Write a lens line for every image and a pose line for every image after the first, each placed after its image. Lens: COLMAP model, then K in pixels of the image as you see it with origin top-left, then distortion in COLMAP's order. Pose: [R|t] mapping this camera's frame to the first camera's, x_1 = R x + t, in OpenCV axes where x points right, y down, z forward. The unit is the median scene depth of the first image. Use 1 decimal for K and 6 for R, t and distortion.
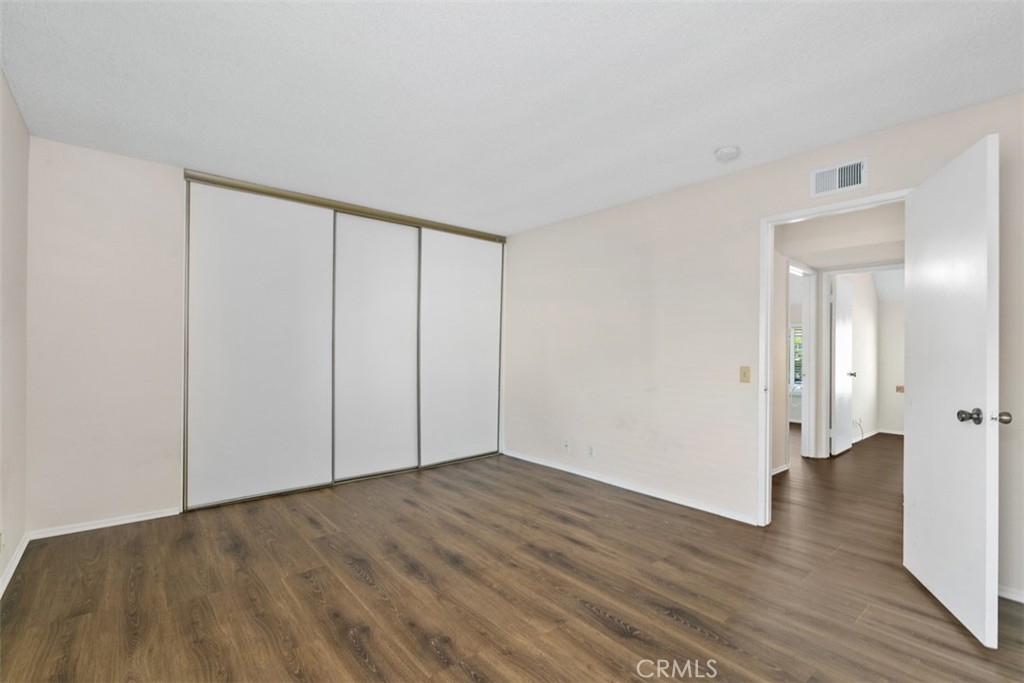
lens RADIAL K [[460.4, 0, 505.4], [0, 460.4, 338.6], [0, 0, 1]] dist [-0.000726, -0.000820]
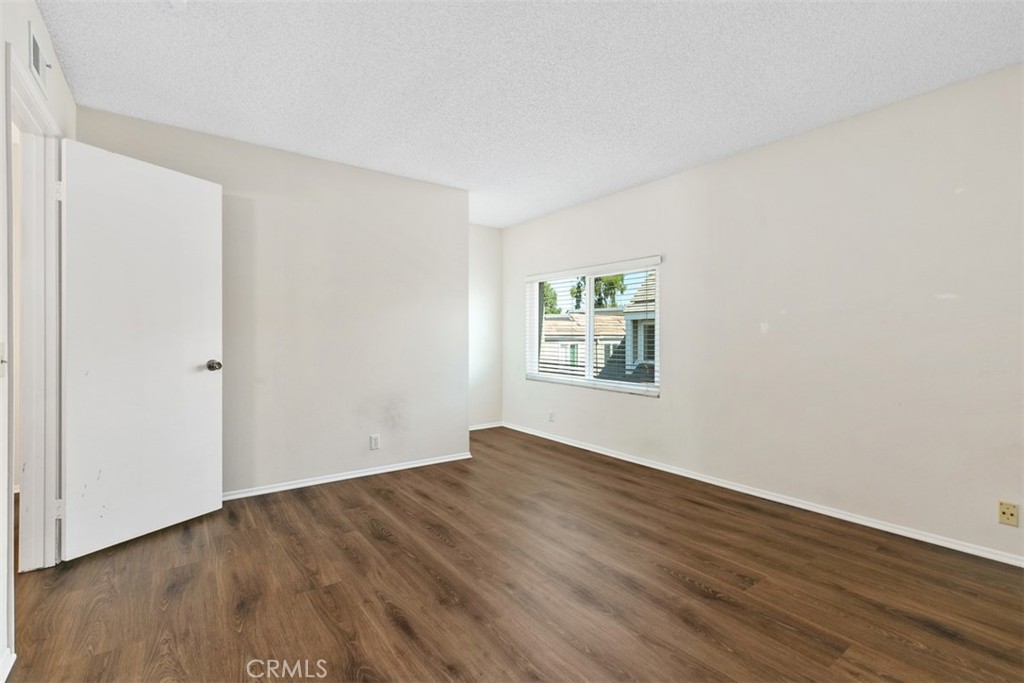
lens RADIAL K [[460.4, 0, 505.4], [0, 460.4, 338.6], [0, 0, 1]] dist [-0.000726, -0.000820]
pose [[-0.997763, -0.011457, 0.065857, -0.024578], [-0.012813, 0.999714, -0.020211, 0.080260], [-0.065607, -0.021010, -0.997624, 1.951740]]
